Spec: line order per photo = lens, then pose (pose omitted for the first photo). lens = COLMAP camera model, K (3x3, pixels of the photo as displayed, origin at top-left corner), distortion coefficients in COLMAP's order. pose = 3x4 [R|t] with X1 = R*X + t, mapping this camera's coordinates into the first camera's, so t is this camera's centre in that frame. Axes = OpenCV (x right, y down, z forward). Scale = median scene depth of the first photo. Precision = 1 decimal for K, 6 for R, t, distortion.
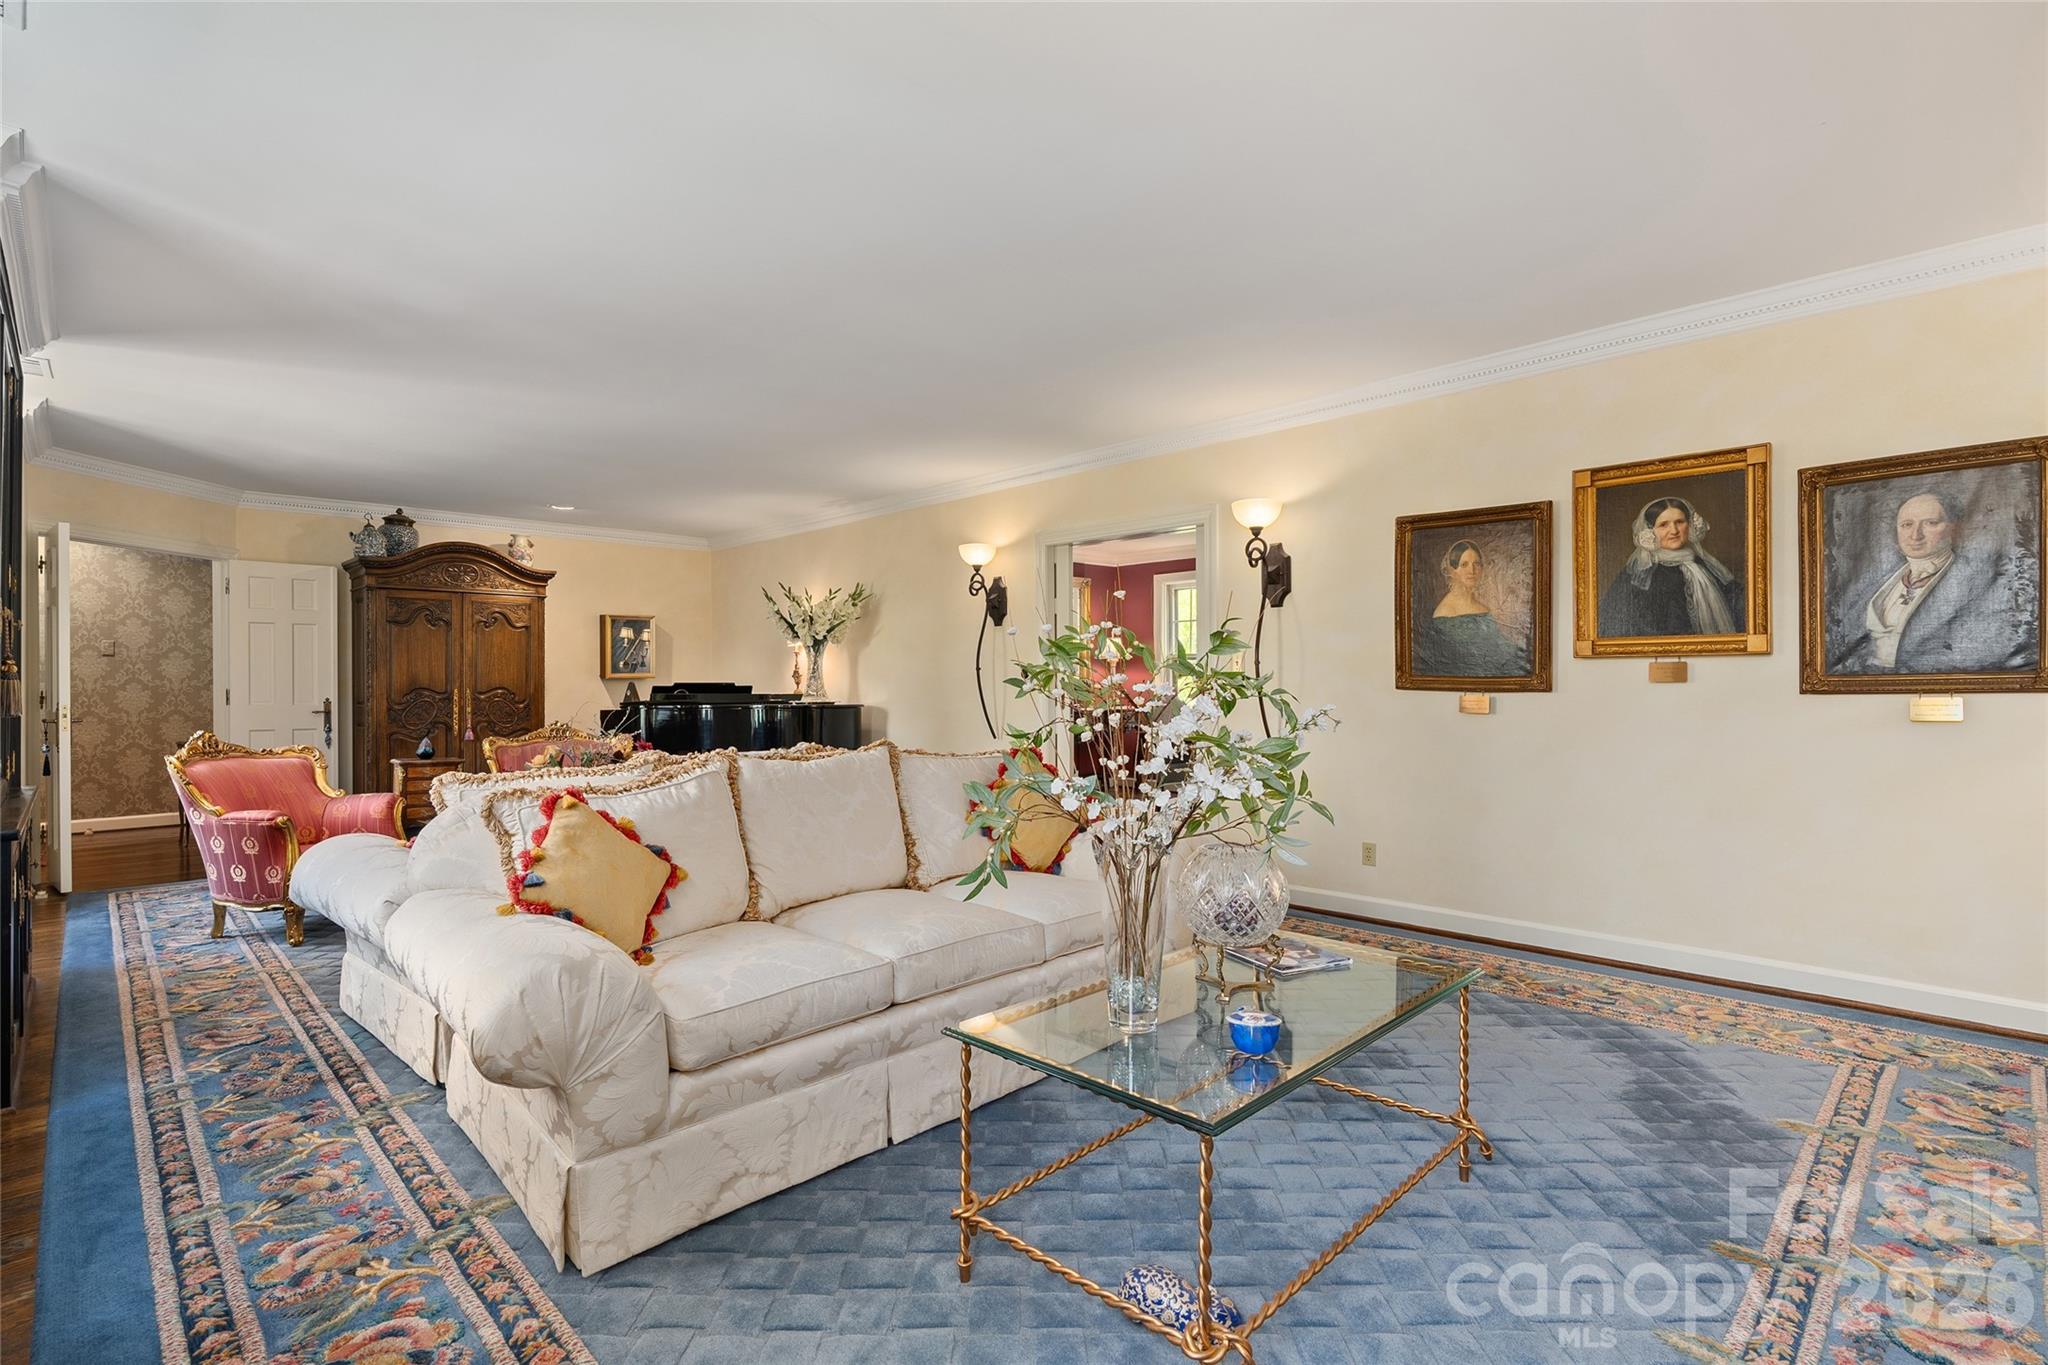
lens RADIAL K [[963.8, 0, 1028.5], [0, 963.8, 685.2], [0, 0, 1]] dist [0.002129, 0.000749]
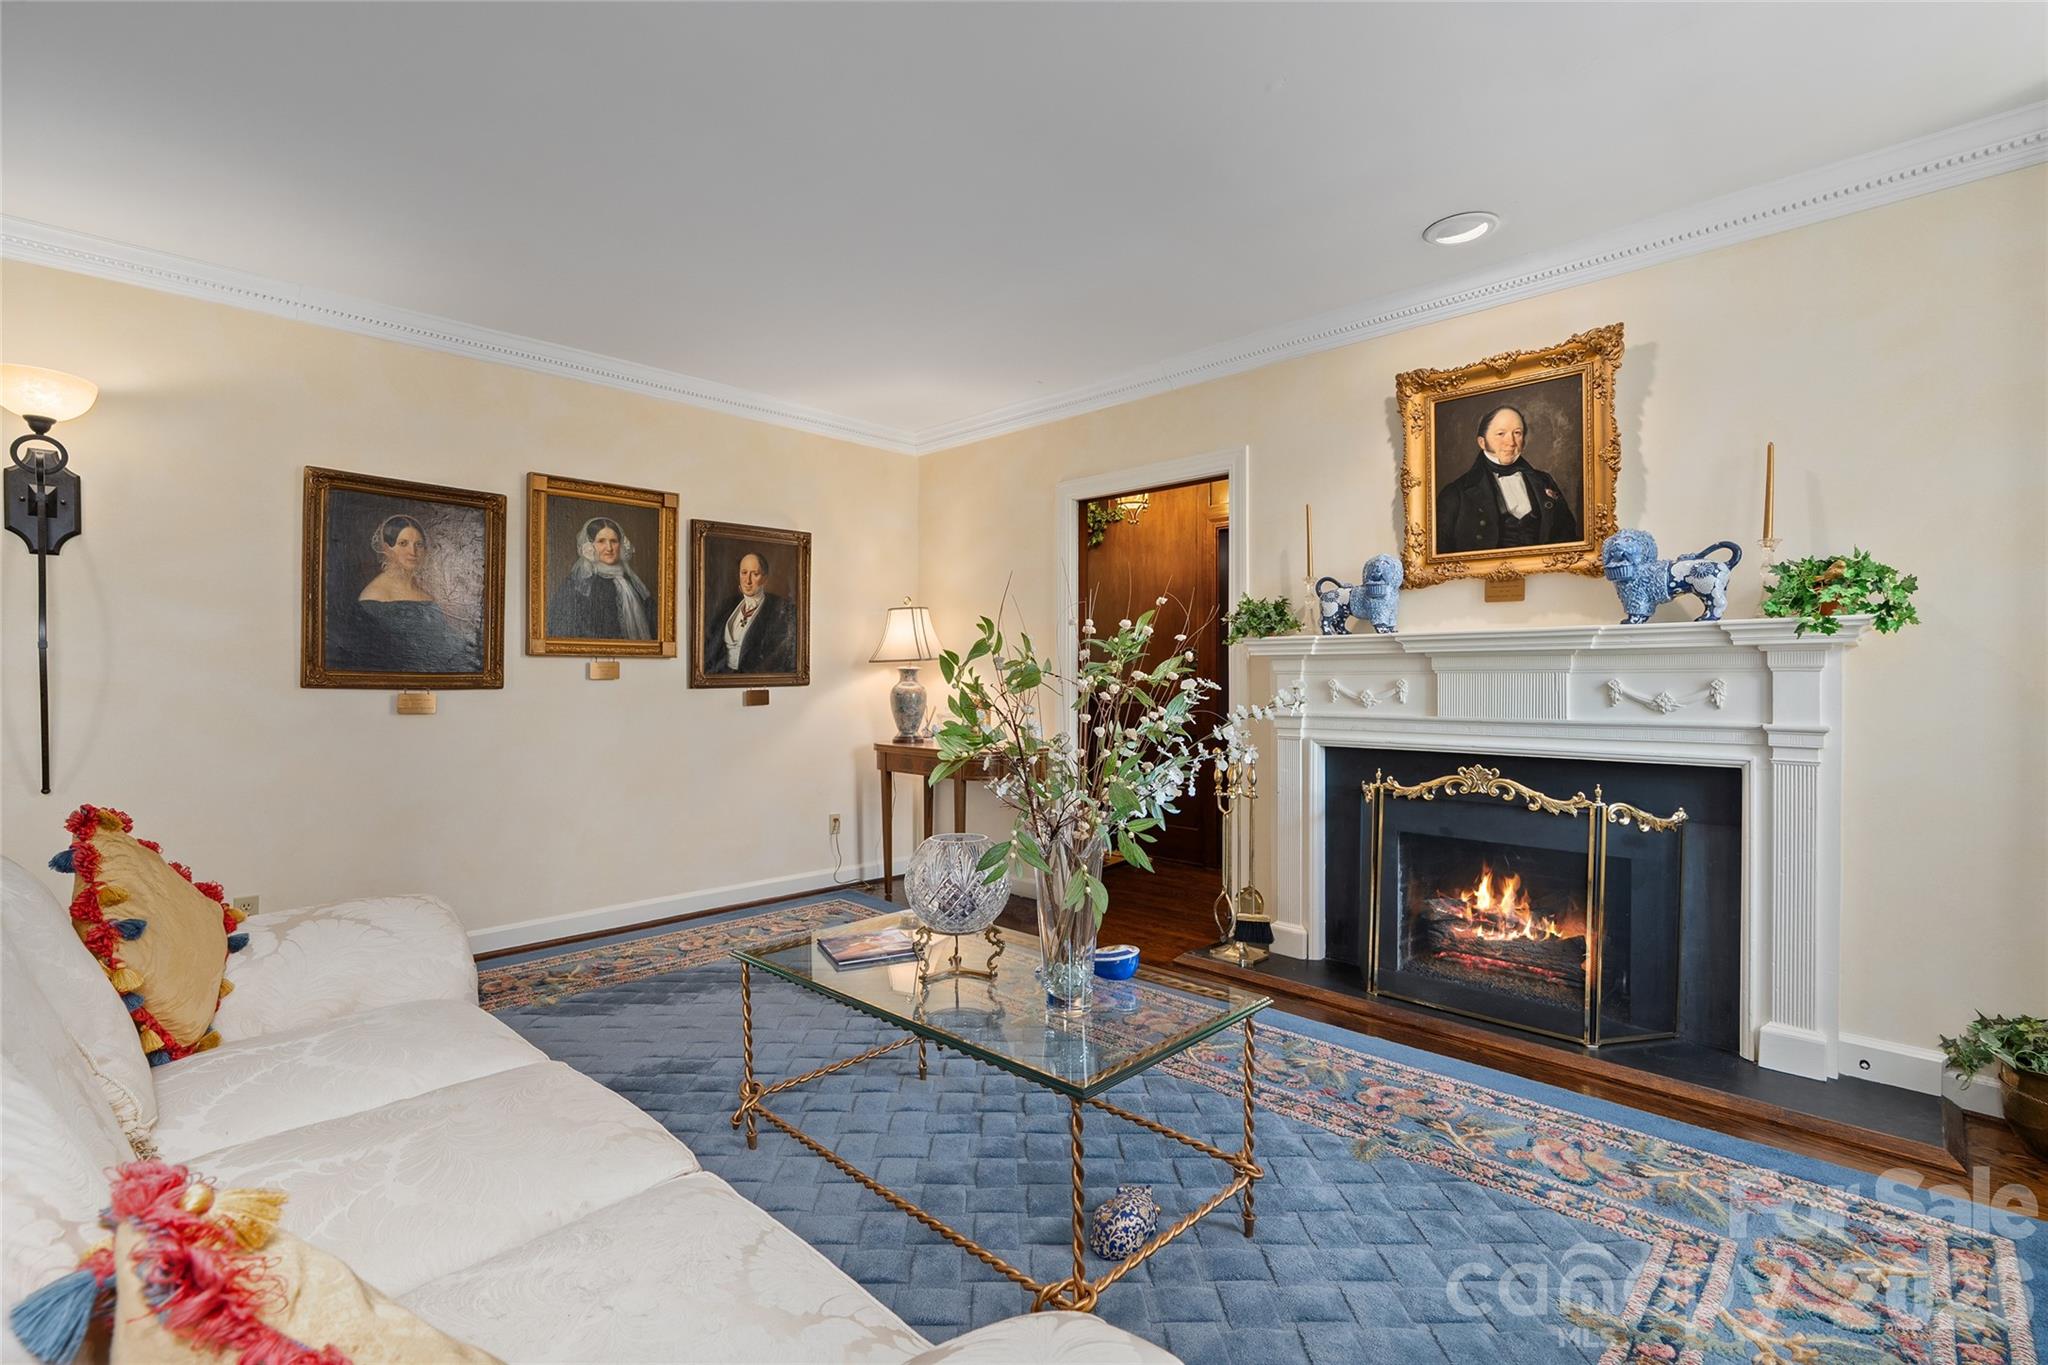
lens RADIAL K [[920.6, 0, 1030.0], [0, 920.6, 678.7], [0, 0, 1]] dist [-0.002240, 0.000198]
pose [[-0.007506, 0.001610, 0.999971, -0.402437], [-0.000563, 0.999999, -0.001614, -0.002265], [-0.999972, -0.000575, -0.007505, 0.467715]]
